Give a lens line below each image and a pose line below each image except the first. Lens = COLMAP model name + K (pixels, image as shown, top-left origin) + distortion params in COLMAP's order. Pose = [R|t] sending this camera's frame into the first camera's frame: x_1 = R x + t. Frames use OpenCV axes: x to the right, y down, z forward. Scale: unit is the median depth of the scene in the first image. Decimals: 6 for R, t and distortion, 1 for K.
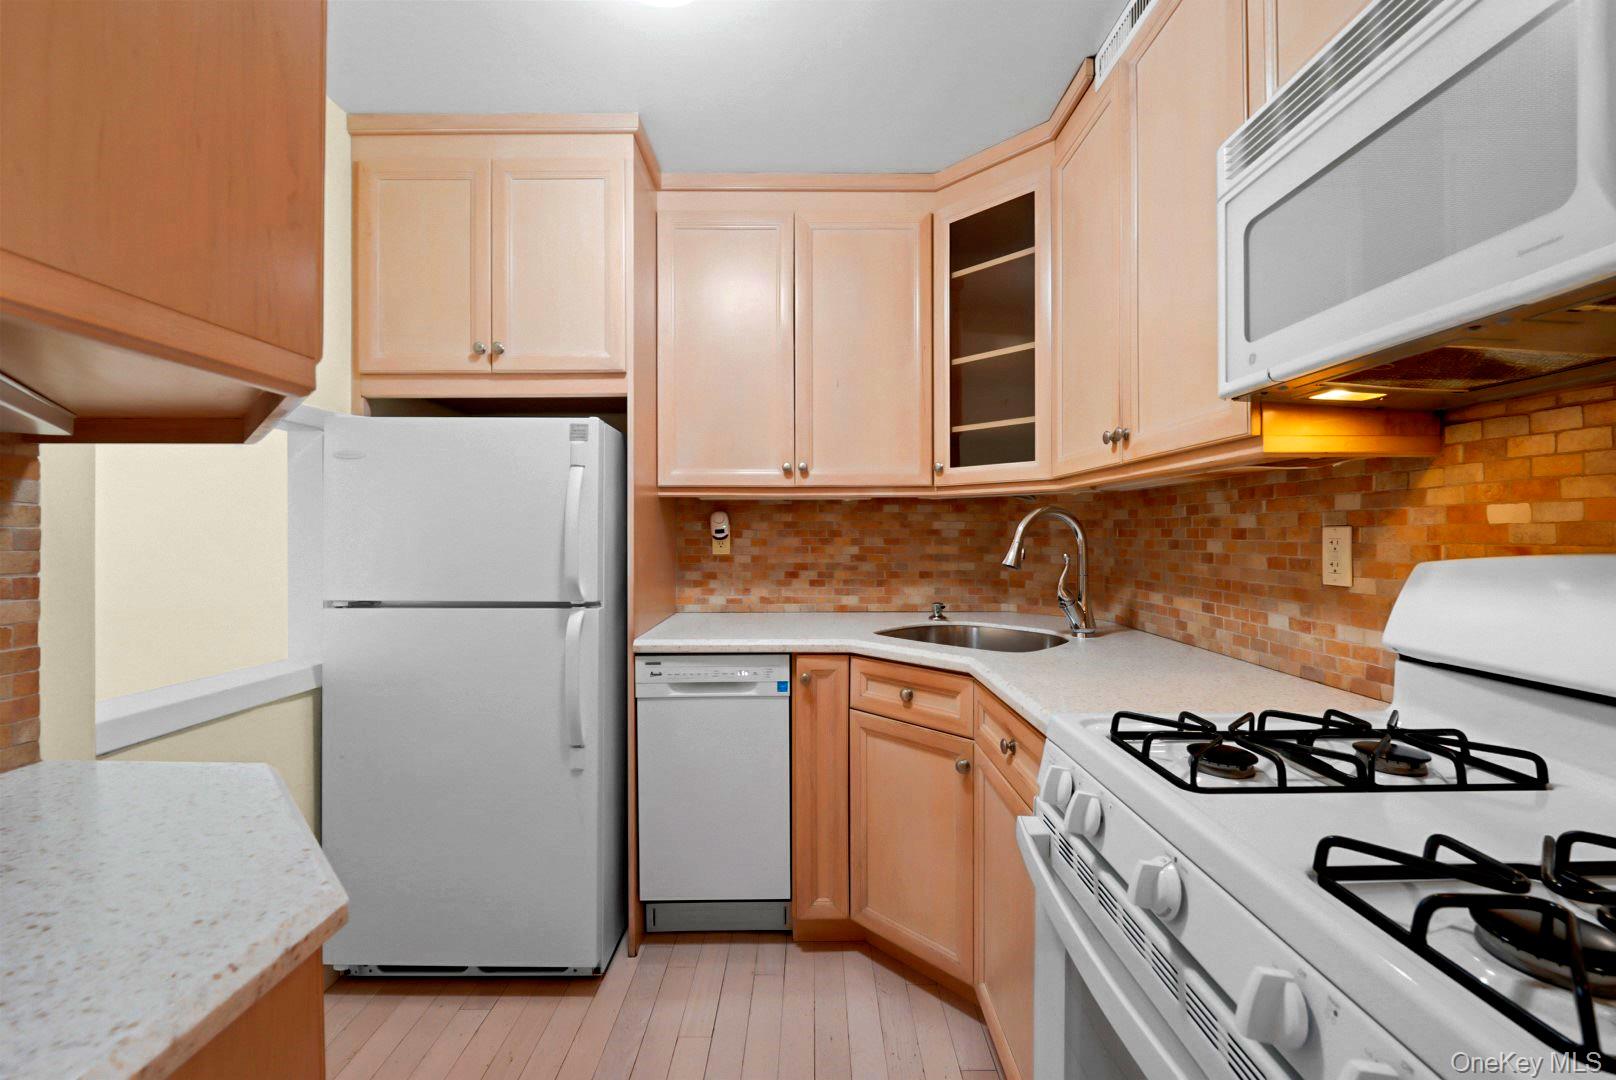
lens RADIAL K [[657.6, 0, 801.9], [0, 657.6, 537.5], [0, 0, 1]] dist [-0.002211, -0.000360]
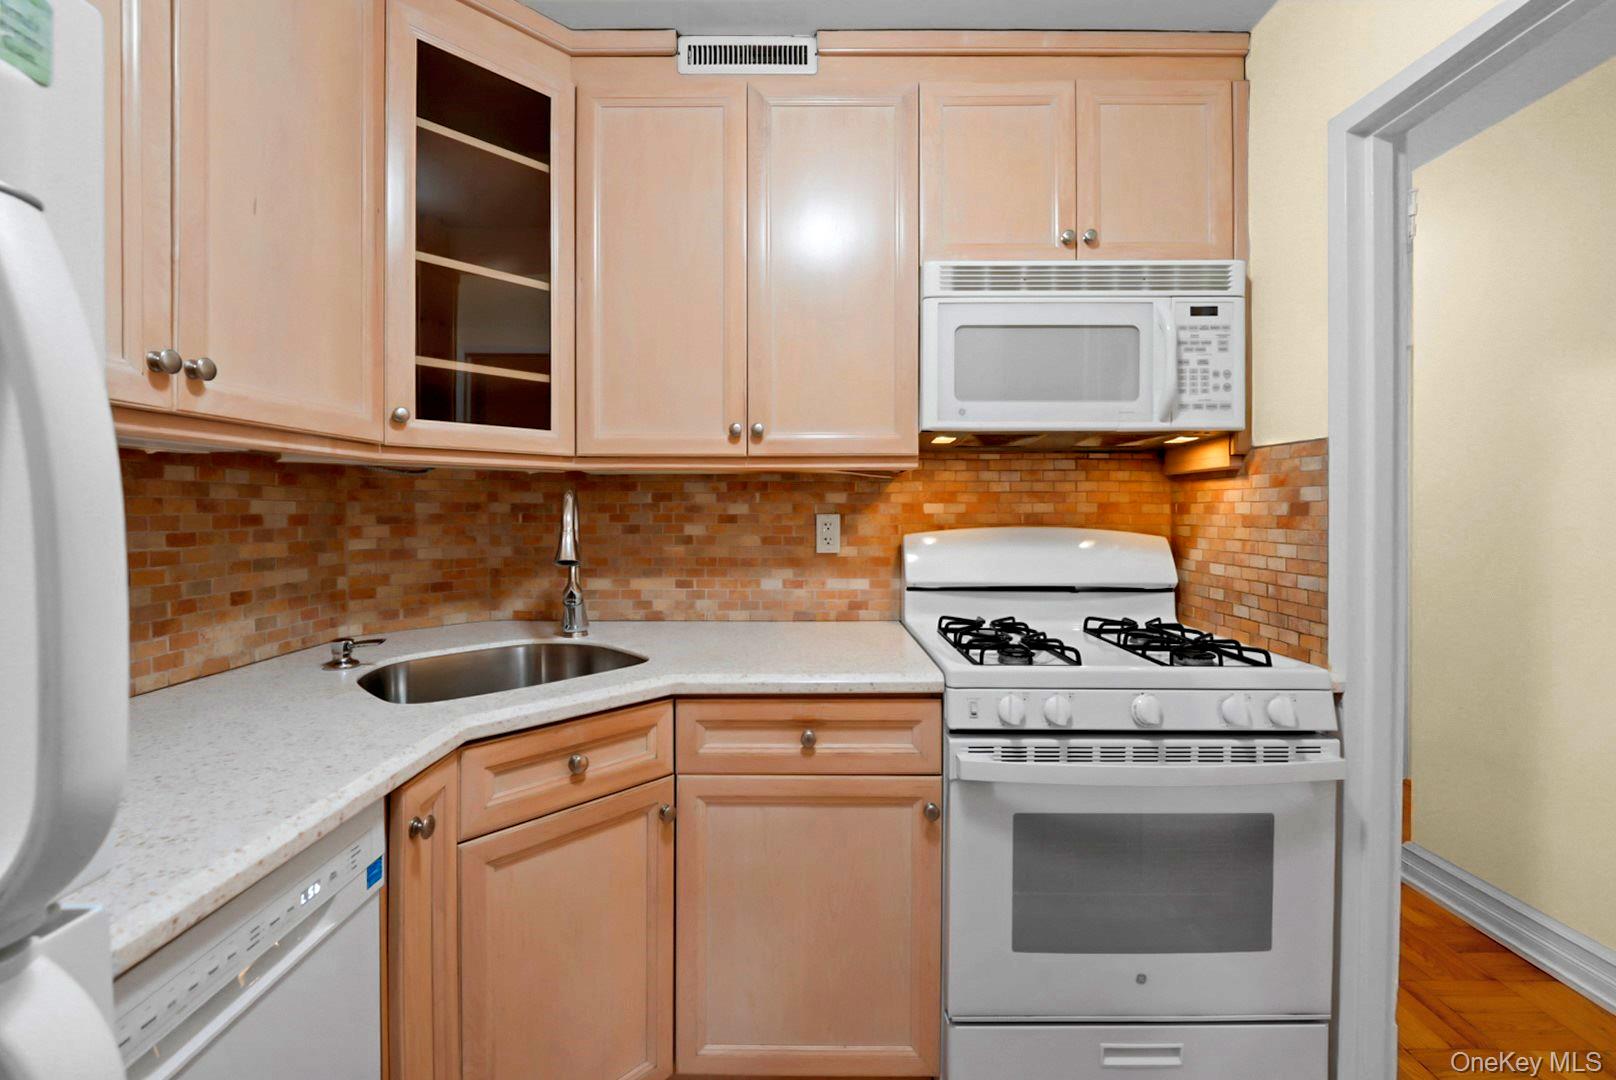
lens RADIAL K [[670.0, 0, 807.9], [0, 670.0, 511.3], [0, 0, 1]] dist [-0.002249, -0.000210]
pose [[-0.007520, -0.001899, 0.999970, -0.541937], [0.006686, 0.999976, 0.001950, -0.019386], [-0.999949, 0.006701, -0.007507, 0.789873]]
